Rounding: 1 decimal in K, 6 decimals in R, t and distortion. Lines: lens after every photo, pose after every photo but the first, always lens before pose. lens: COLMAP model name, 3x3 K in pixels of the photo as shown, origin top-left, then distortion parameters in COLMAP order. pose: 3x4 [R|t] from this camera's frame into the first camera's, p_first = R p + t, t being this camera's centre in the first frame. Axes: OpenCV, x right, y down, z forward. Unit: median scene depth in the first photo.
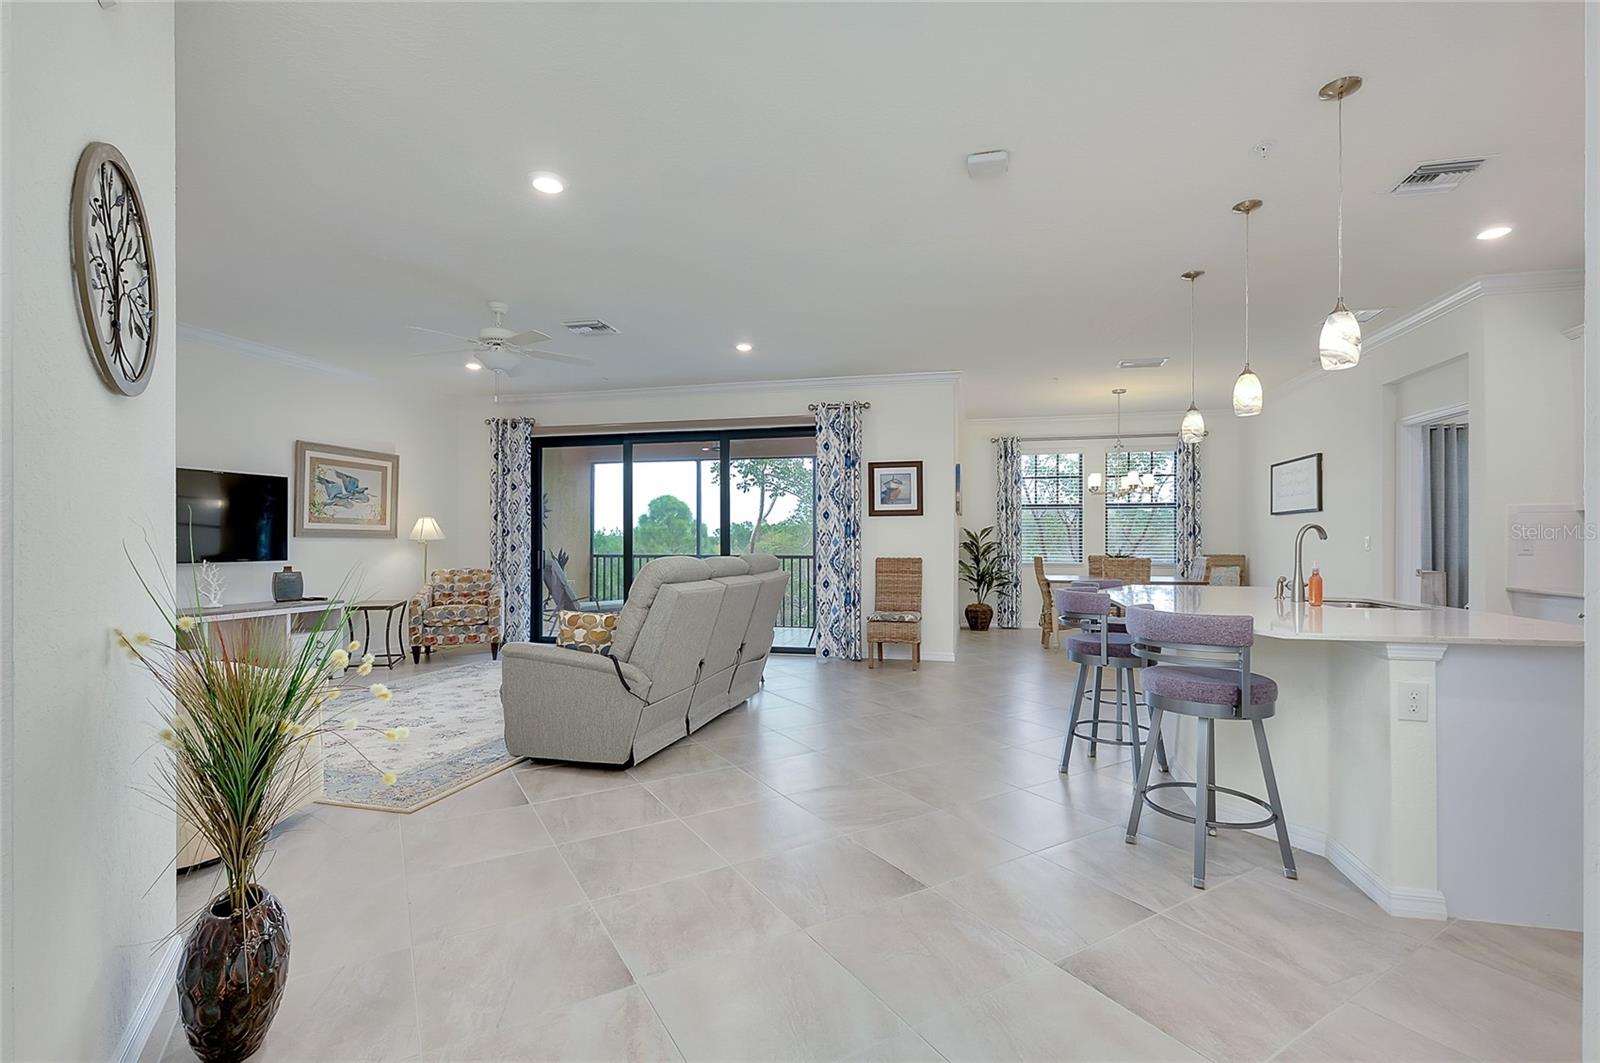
lens RADIAL K [[725.8, 0, 795.2], [0, 725.8, 539.9], [0, 0, 1]] dist [-0.003910, -0.000222]
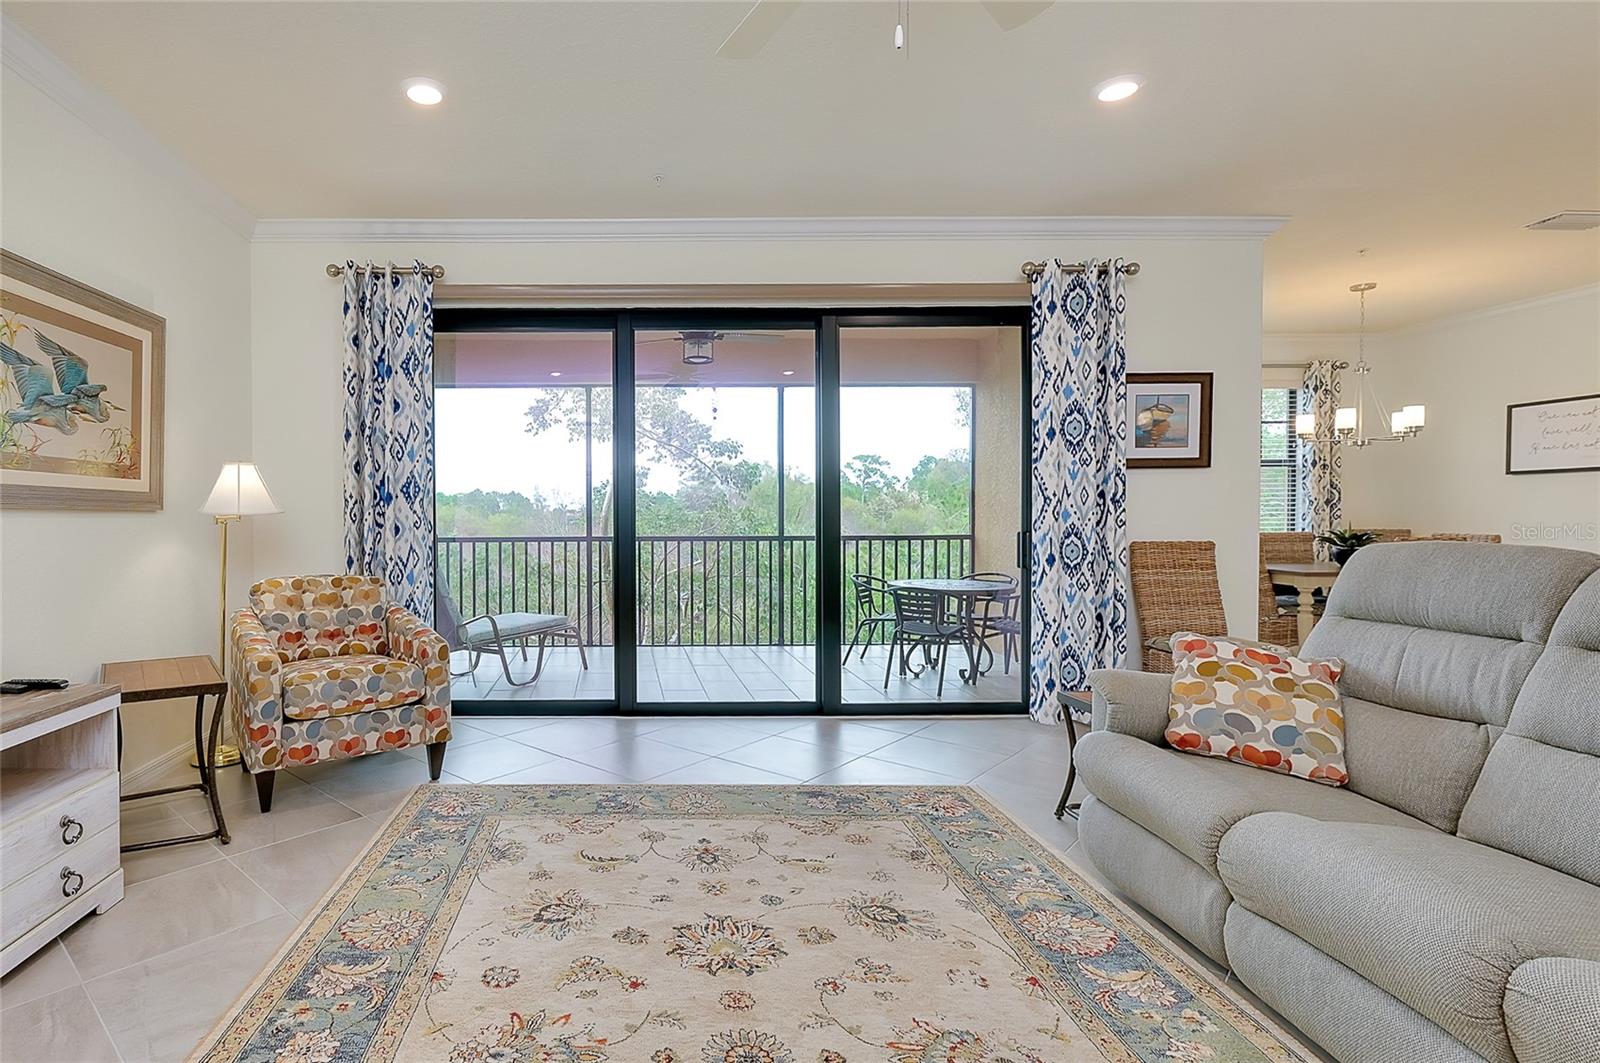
lens RADIAL K [[776.5, 0, 599.9], [0, 776.5, 524.6], [0, 0, 1]] dist [-0.000661, -0.000094]
pose [[0.967934, -0.007302, 0.251098, -0.438276], [0.004180, 0.999907, 0.012964, 0.001539], [-0.251169, -0.011499, 0.967875, 0.514713]]
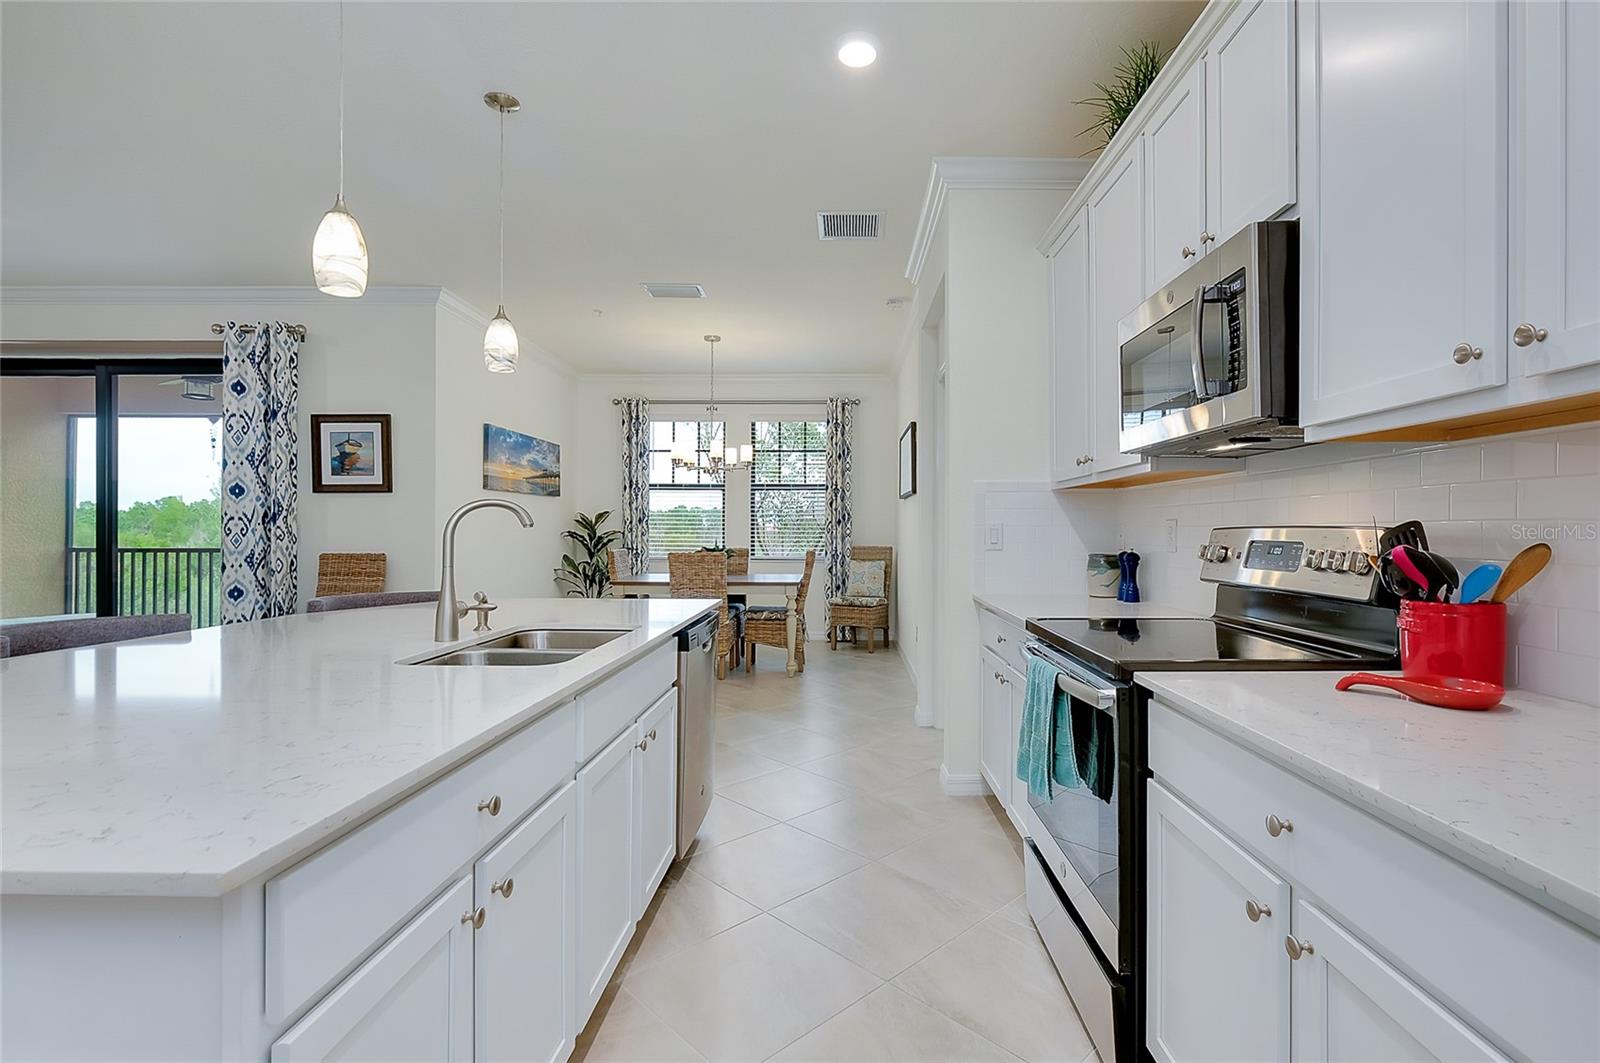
lens RADIAL K [[760.2, 0, 840.5], [0, 760.2, 527.9], [0, 0, 1]] dist [0.000998, 0.000532]
pose [[0.969919, 0.002566, 0.243412, 0.410224], [-0.002274, 0.999996, -0.001484, 0.000401], [-0.243415, 0.000886, 0.969922, 0.182273]]
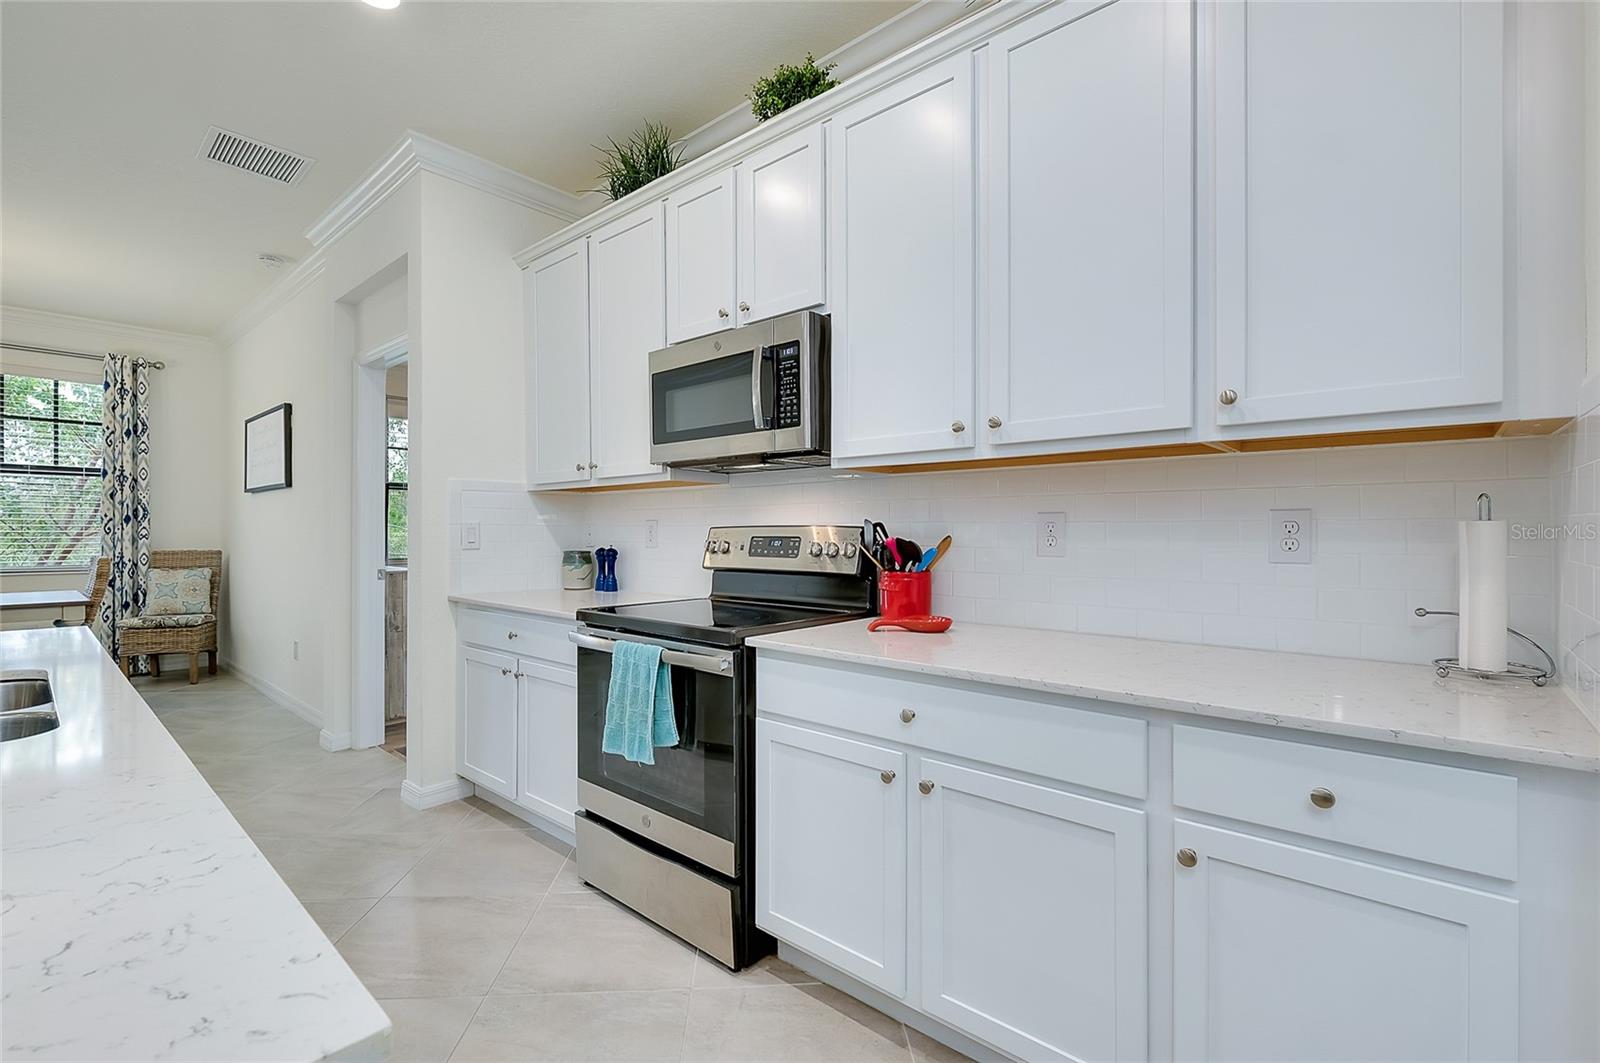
lens RADIAL K [[704.2, 0, 808.3], [0, 704.2, 530.3], [0, 0, 1]] dist [-0.000484, -0.000018]
pose [[0.455336, 0.001791, 0.890318, 0.331341], [-0.002016, 0.999997, -0.000981, 0.001480], [-0.890317, -0.001348, 0.455338, 0.229543]]
